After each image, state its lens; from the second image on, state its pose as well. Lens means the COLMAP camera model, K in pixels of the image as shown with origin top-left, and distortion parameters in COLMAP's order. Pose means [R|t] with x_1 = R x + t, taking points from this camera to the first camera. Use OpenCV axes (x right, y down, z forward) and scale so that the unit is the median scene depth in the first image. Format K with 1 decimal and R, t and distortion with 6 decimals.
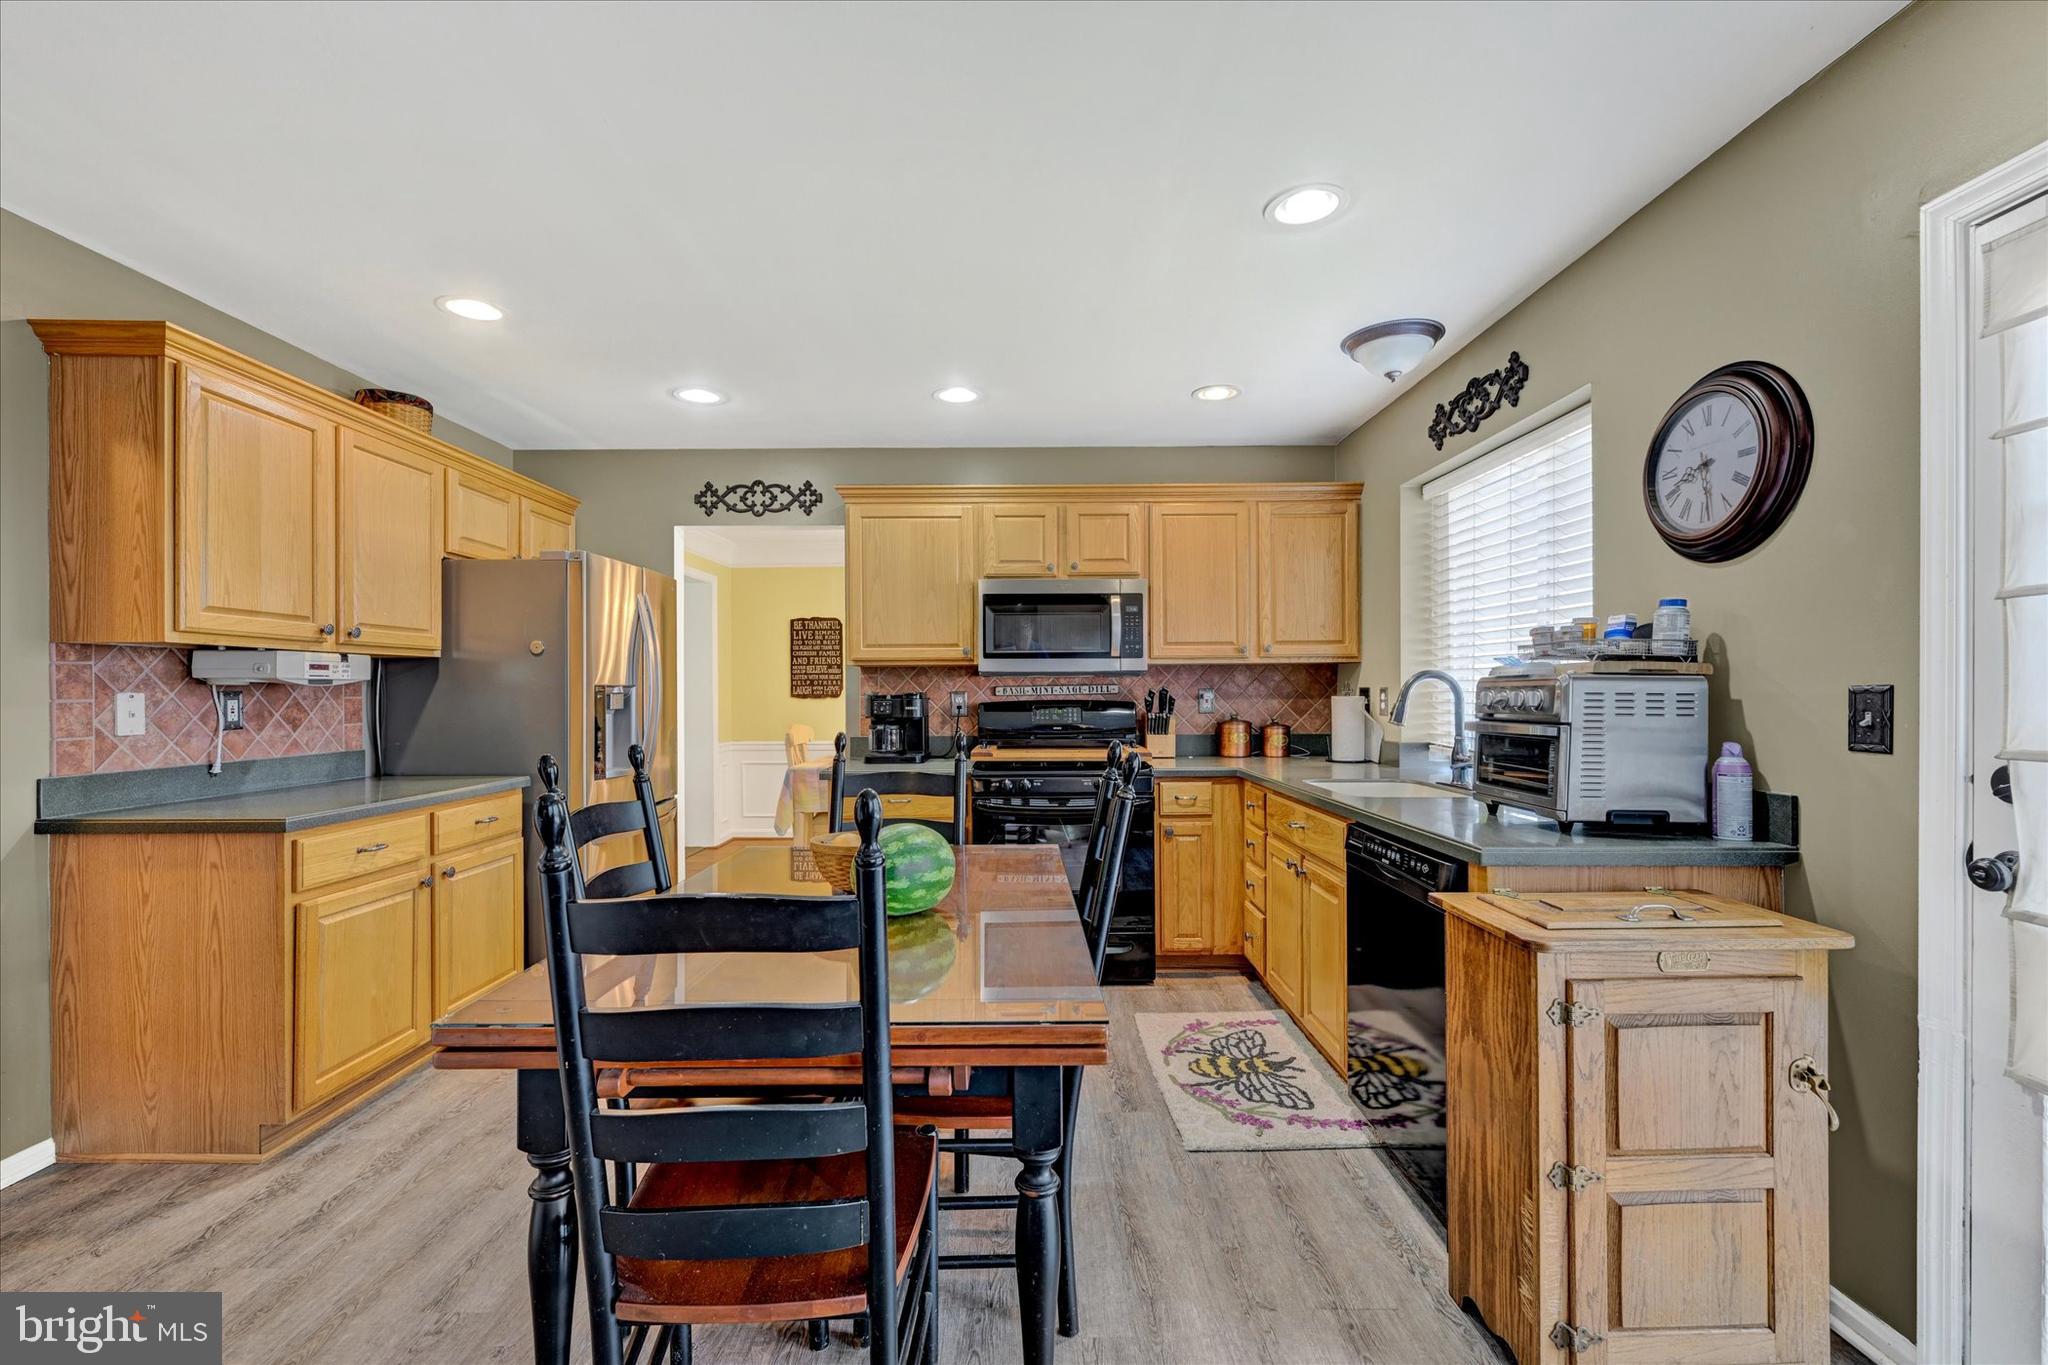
lens RADIAL K [[802.4, 0, 1042.2], [0, 802.4, 686.5], [0, 0, 1]] dist [0.002889, 0.000457]
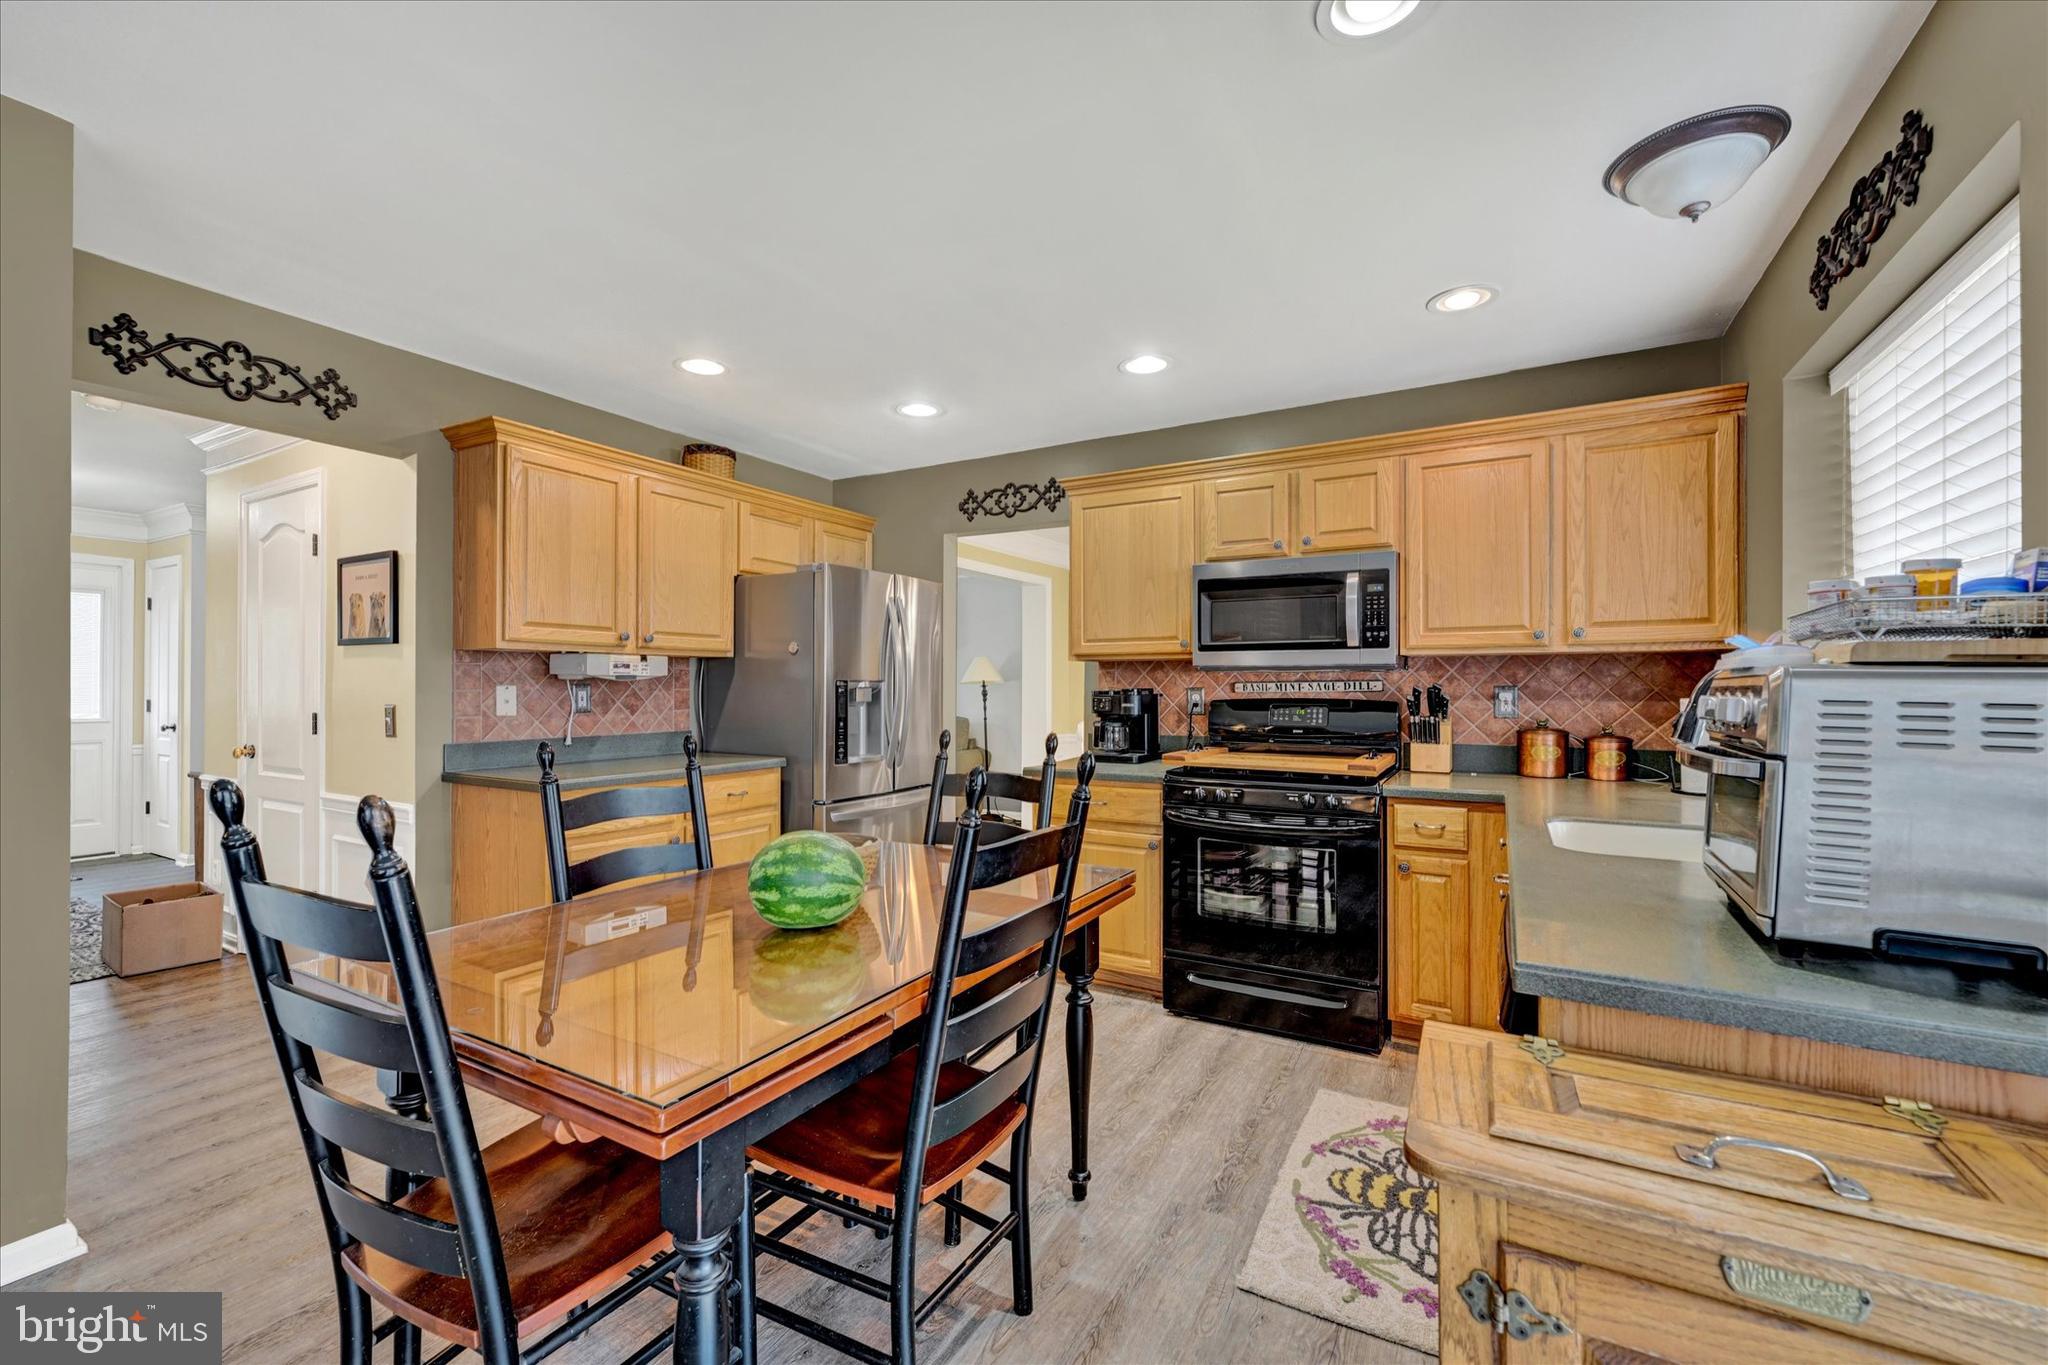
lens RADIAL K [[802.4, 0, 1073.2], [0, 802.4, 678.5], [0, 0, 1]] dist [0.002889, 0.000457]
pose [[0.880246, 0.001338, -0.474515, 0.264676], [-0.002897, 0.999993, -0.002555, -0.002123], [0.474508, 0.003624, 0.880244, 0.159193]]
